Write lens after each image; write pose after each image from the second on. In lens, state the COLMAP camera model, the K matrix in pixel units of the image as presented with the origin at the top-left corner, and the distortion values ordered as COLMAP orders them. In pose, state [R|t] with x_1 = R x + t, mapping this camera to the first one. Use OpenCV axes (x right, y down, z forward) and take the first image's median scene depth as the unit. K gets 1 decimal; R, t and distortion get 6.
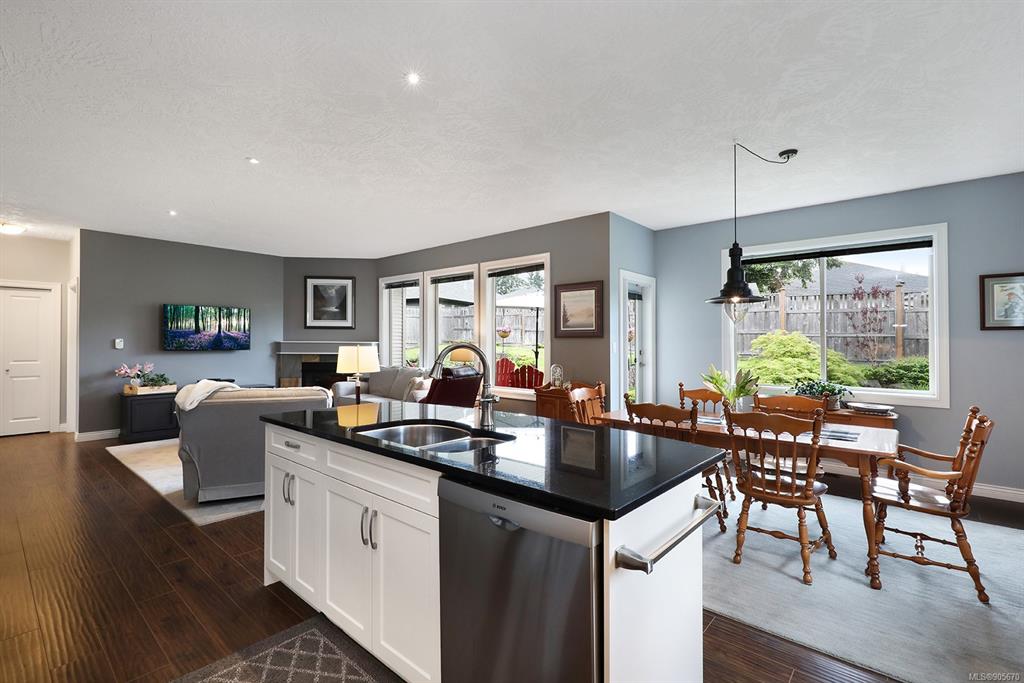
lens RADIAL K [[477.4, 0, 501.5], [0, 477.4, 332.0], [0, 0, 1]] dist [0.003062, 0.001601]
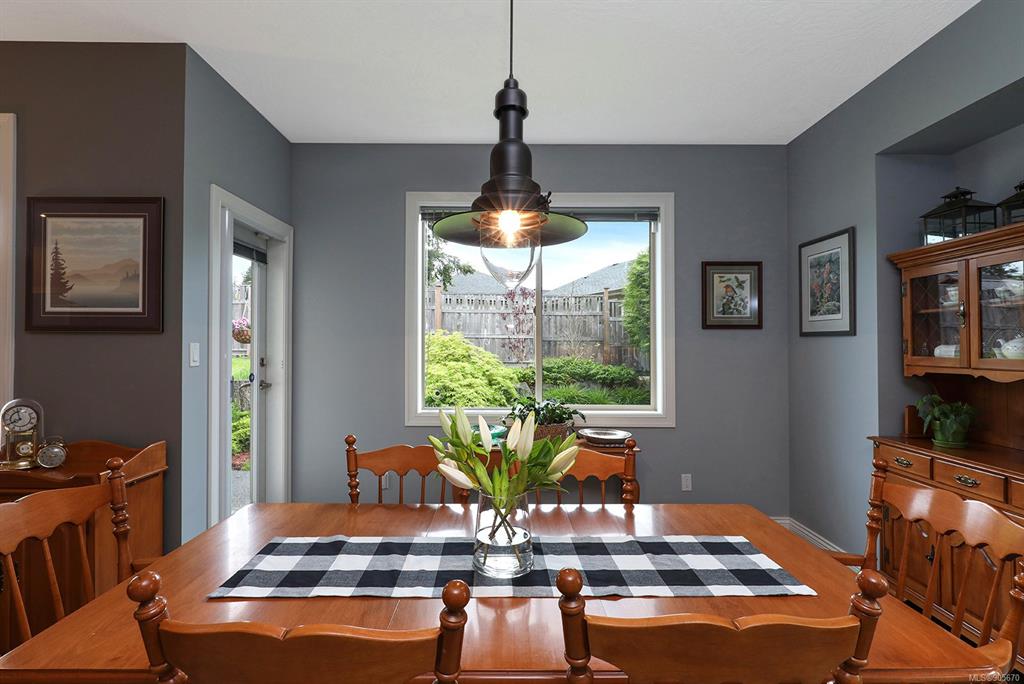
lens RADIAL K [[477.4, 0, 504.1], [0, 477.4, 344.2], [0, 0, 1]] dist [0.003062, 0.001601]
pose [[0.748180, 0.001676, 0.663494, 0.123051], [-0.016193, 0.999745, 0.015734, 0.009398], [-0.663298, -0.022515, 0.748016, 0.373766]]
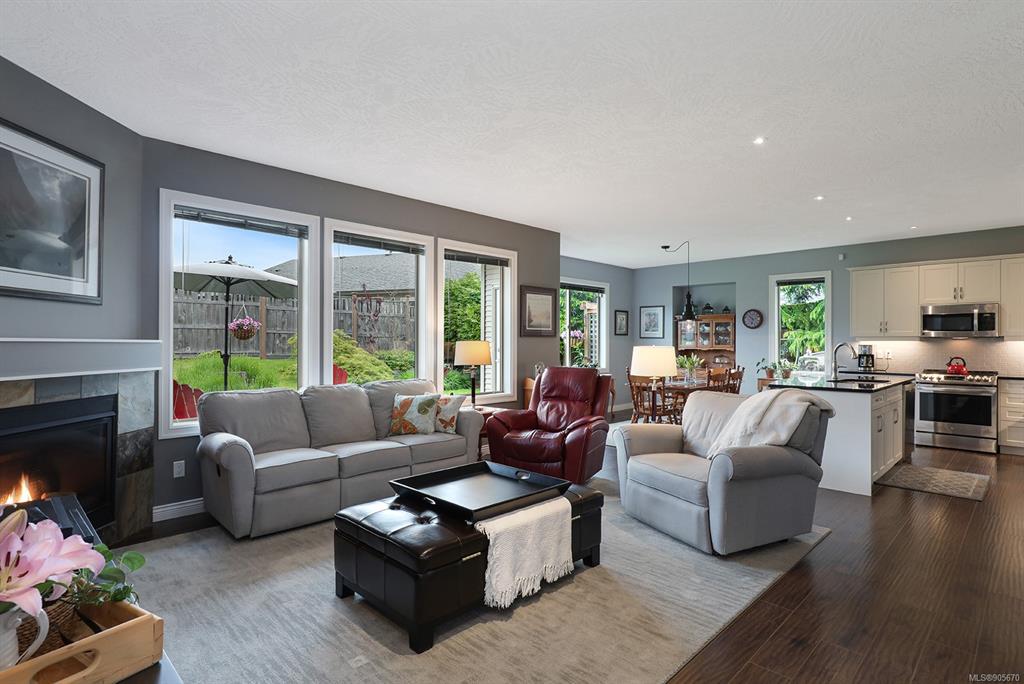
lens RADIAL K [[535.9, 0, 510.2], [0, 535.9, 338.1], [0, 0, 1]] dist [0.001016, 0.004793]
pose [[0.046463, 0.002284, 0.998917, -0.888054], [-0.025833, 0.999666, -0.001084, 0.014752], [-0.998586, -0.025755, 0.046506, 0.832112]]
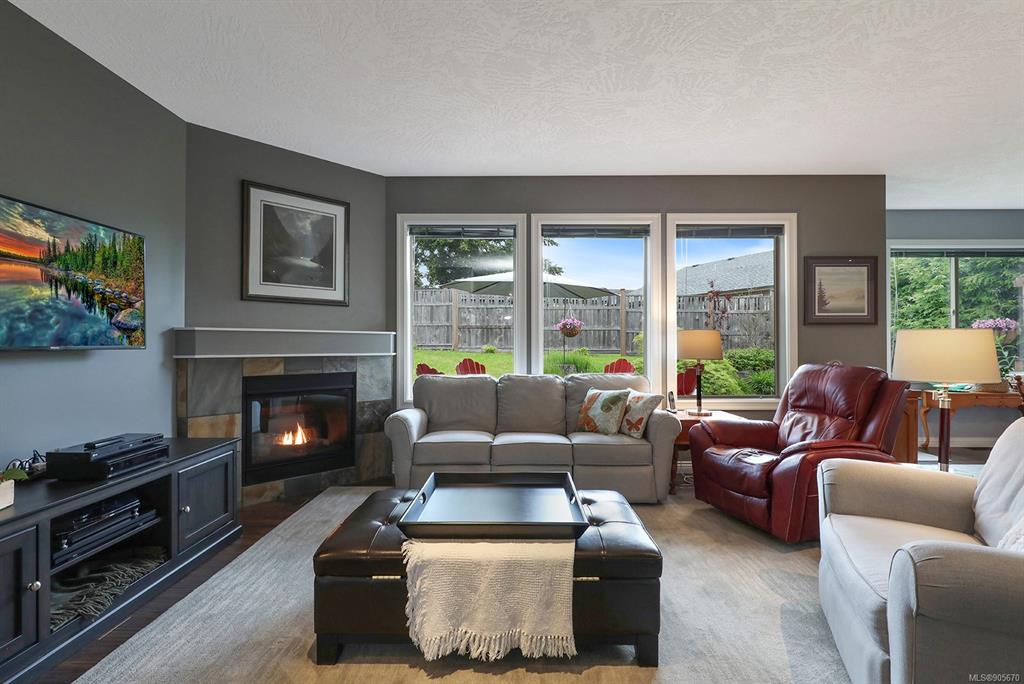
lens RADIAL K [[489.1, 0, 508.2], [0, 489.1, 337.4], [0, 0, 1]] dist [-0.004743, 0.000641]
pose [[0.747830, 0.003122, 0.663883, -0.657581], [-0.010931, 0.999911, 0.007612, 0.026412], [-0.663800, -0.012949, 0.747798, 0.626365]]
